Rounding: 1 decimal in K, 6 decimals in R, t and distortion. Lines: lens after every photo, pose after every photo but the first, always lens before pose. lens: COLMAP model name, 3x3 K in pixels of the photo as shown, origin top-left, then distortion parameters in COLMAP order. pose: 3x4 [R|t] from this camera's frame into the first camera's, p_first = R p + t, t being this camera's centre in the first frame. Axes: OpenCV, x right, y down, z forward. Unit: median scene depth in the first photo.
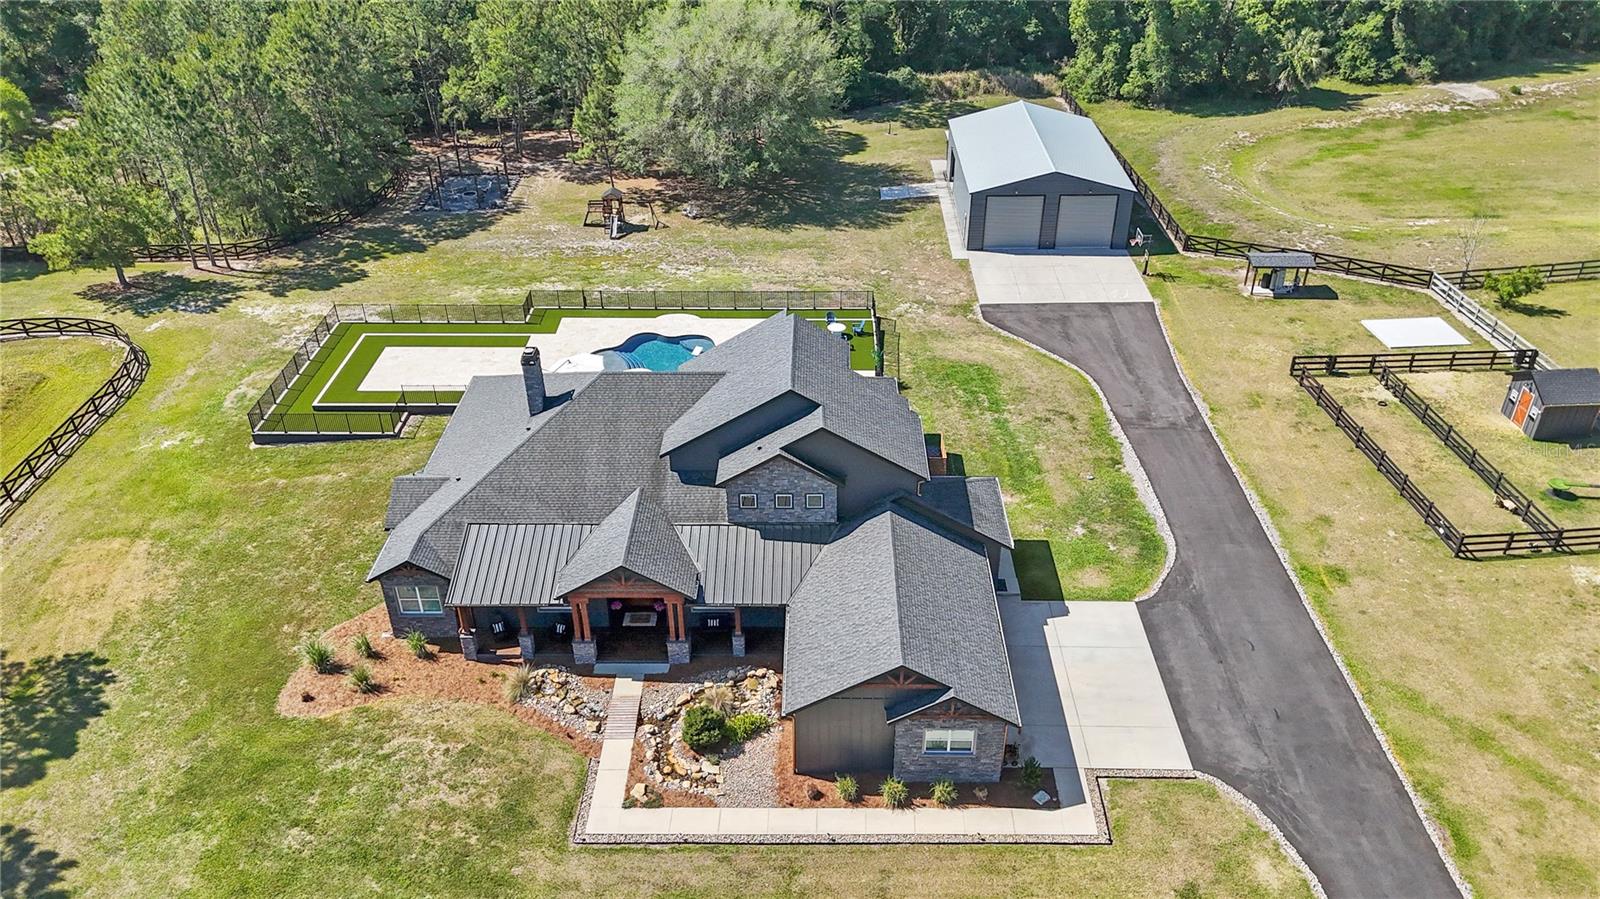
lens RADIAL K [[1177.5, 0, 801.2], [0, 1177.5, 455.2], [0, 0, 1]] dist [0.075834, -0.071161]
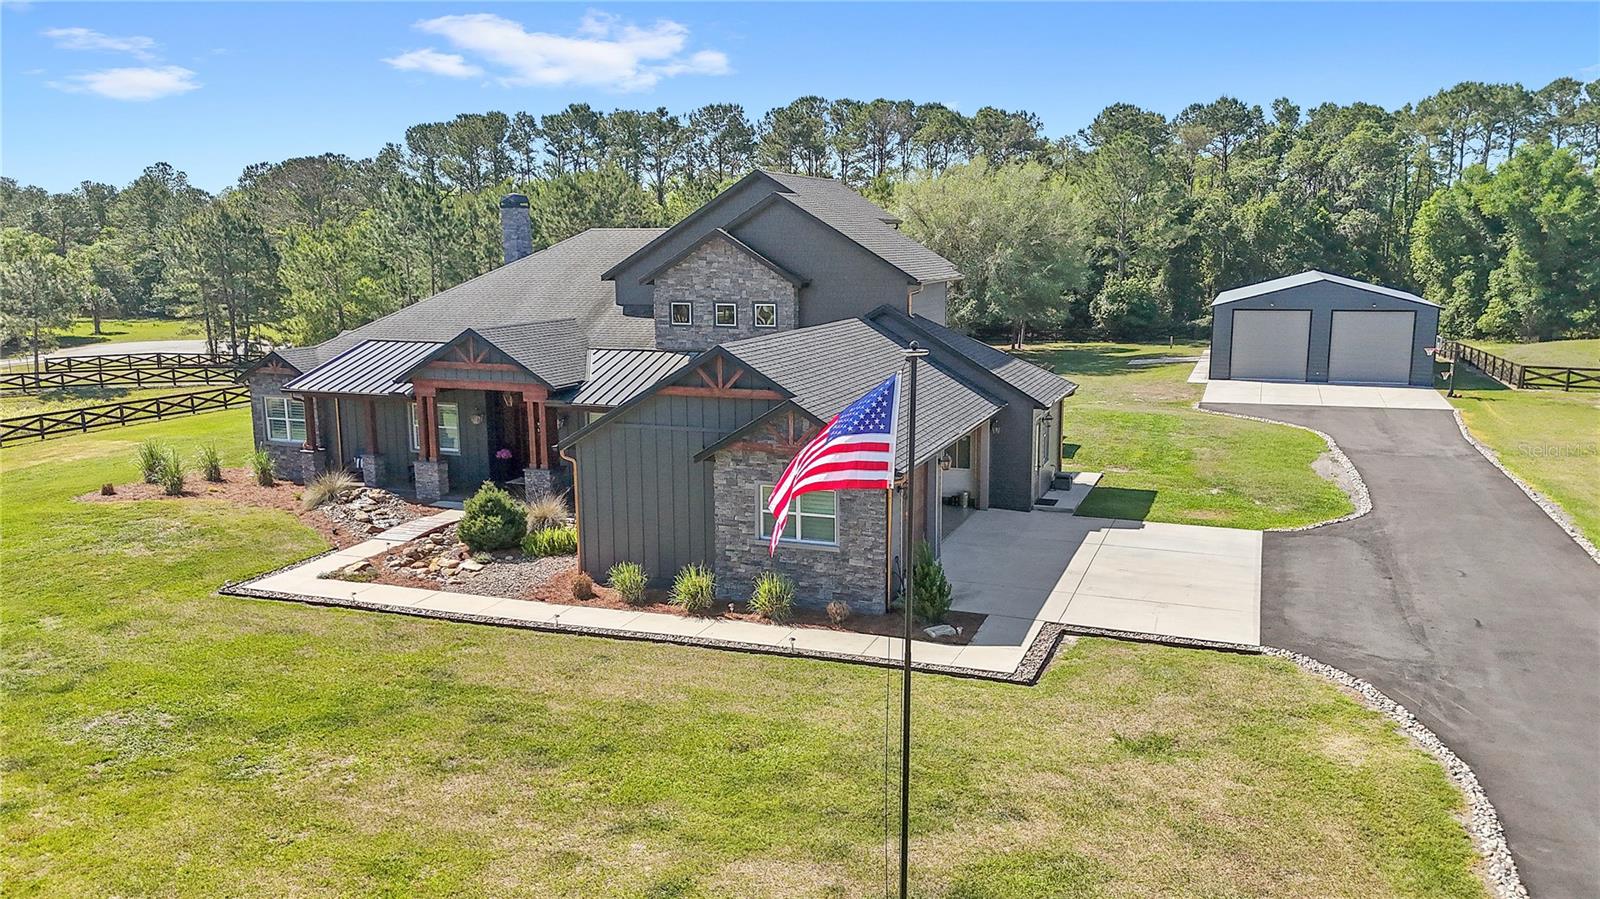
lens RADIAL K [[1177.5, 0, 801.2], [0, 1177.5, 455.2], [0, 0, 1]] dist [0.075834, -0.071161]
pose [[0.938392, 0.062569, -0.339860, 0.228302], [-0.185899, 0.920446, -0.343832, 0.292797], [0.291309, 0.385829, 0.875371, 0.337077]]
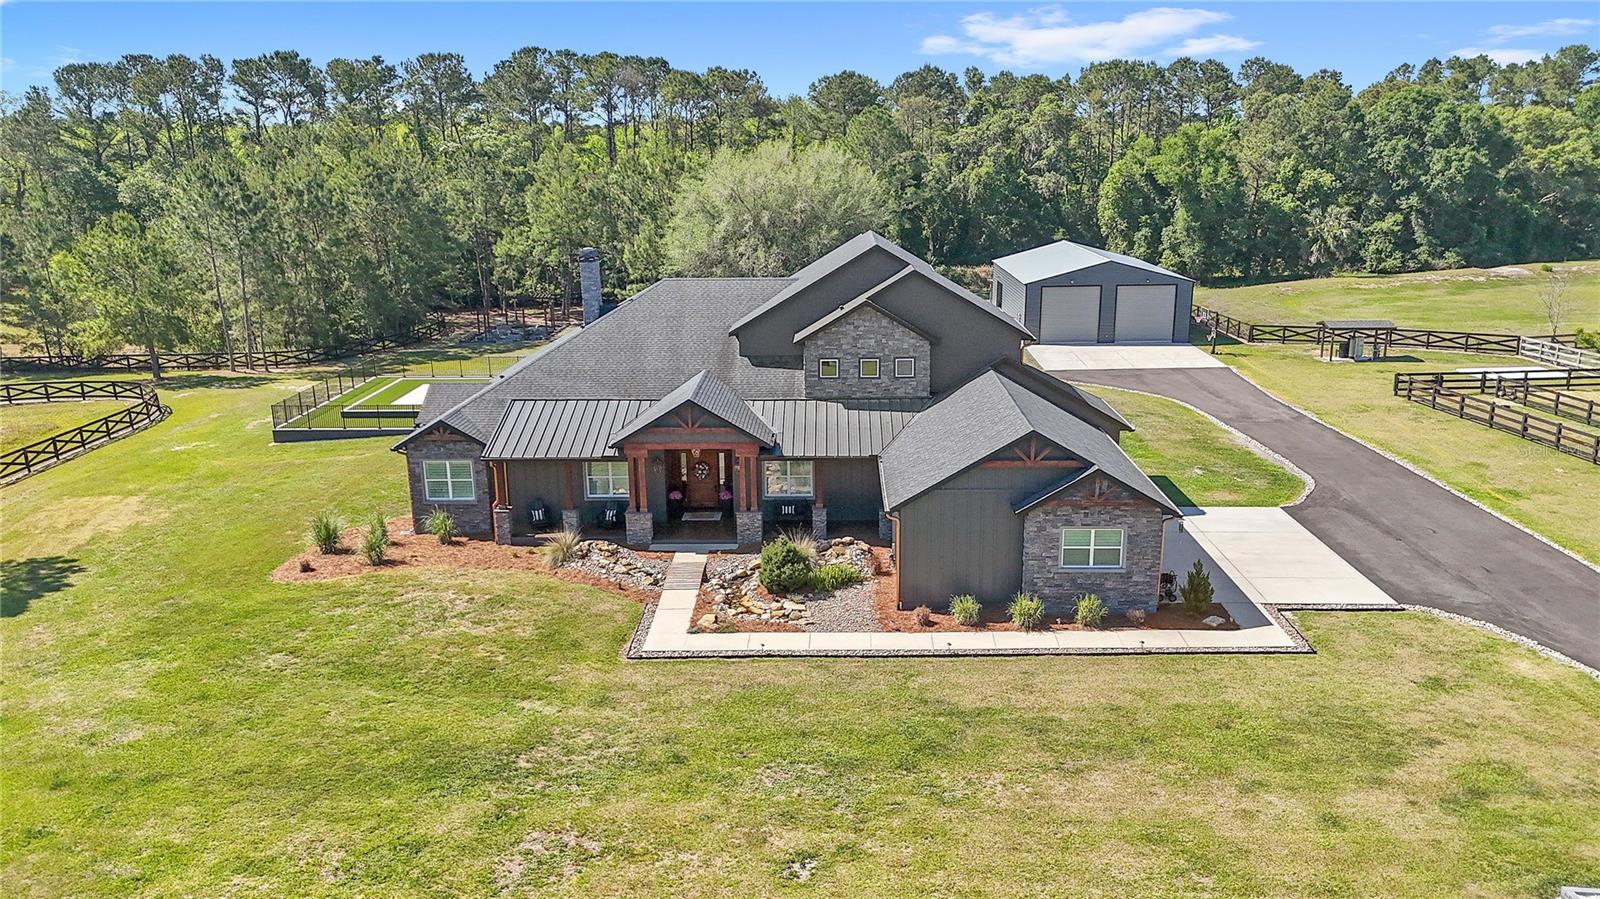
lens RADIAL K [[1177.5, 0, 801.2], [0, 1177.5, 455.2], [0, 0, 1]] dist [0.075834, -0.071161]
pose [[0.999938, -0.001432, -0.011053, -0.046143], [-0.002000, 0.952563, -0.304334, 0.301915], [0.010965, 0.304338, 0.952501, 0.145818]]
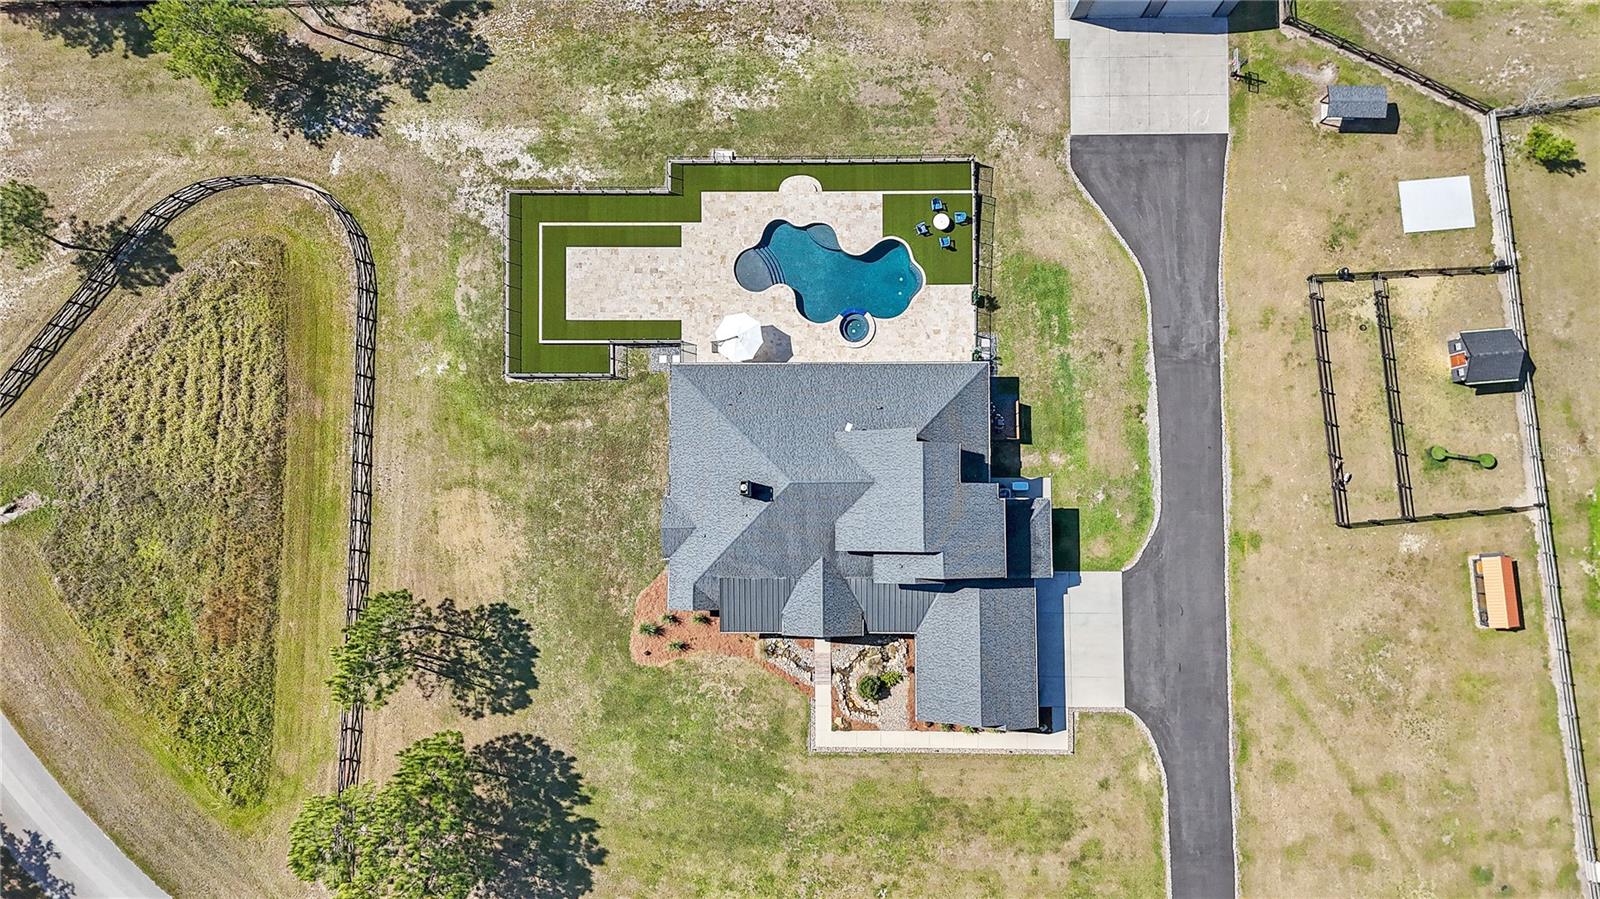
lens RADIAL K [[1179.0, 0, 795.9], [0, 1179.0, 457.1], [0, 0, 1]] dist [0.067122, -0.055429]
pose [[0.999850, -0.015759, -0.007170, -0.134691], [0.015090, 0.590185, 0.807127, -1.124617], [-0.008488, -0.807114, 0.590335, 0.140439]]
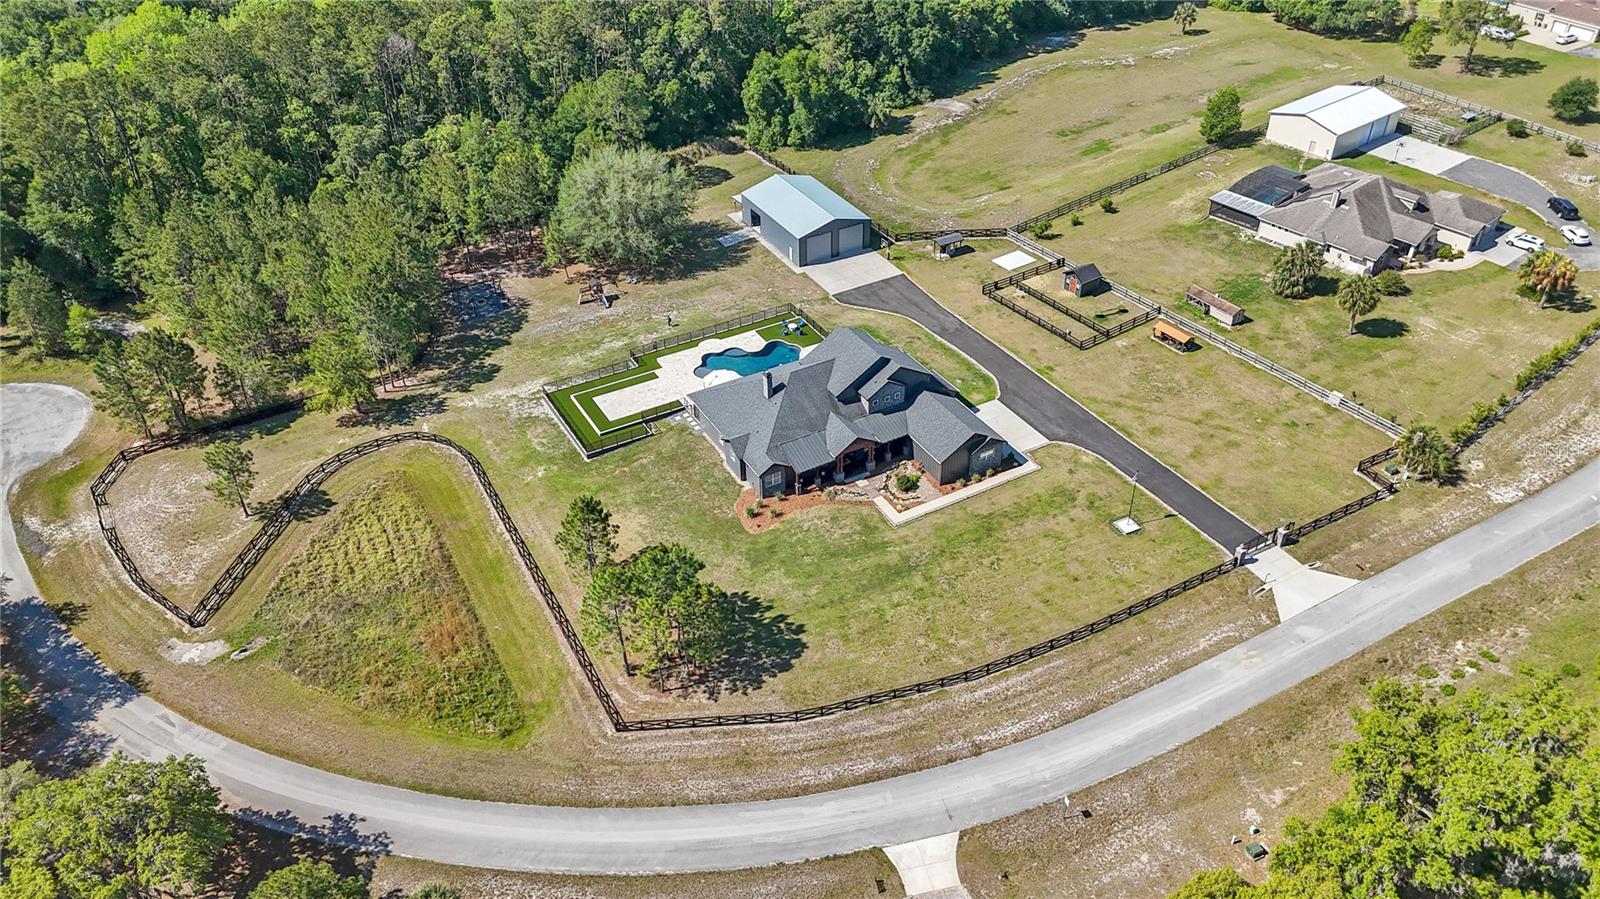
lens RADIAL K [[1177.5, 0, 801.2], [0, 1177.5, 455.2], [0, 0, 1]] dist [0.075834, -0.071161]
pose [[0.863428, -0.305440, 0.401496, -1.022124], [0.276982, 0.952211, 0.128742, -0.186015], [-0.421632, 0.000048, 0.906767, -1.029520]]
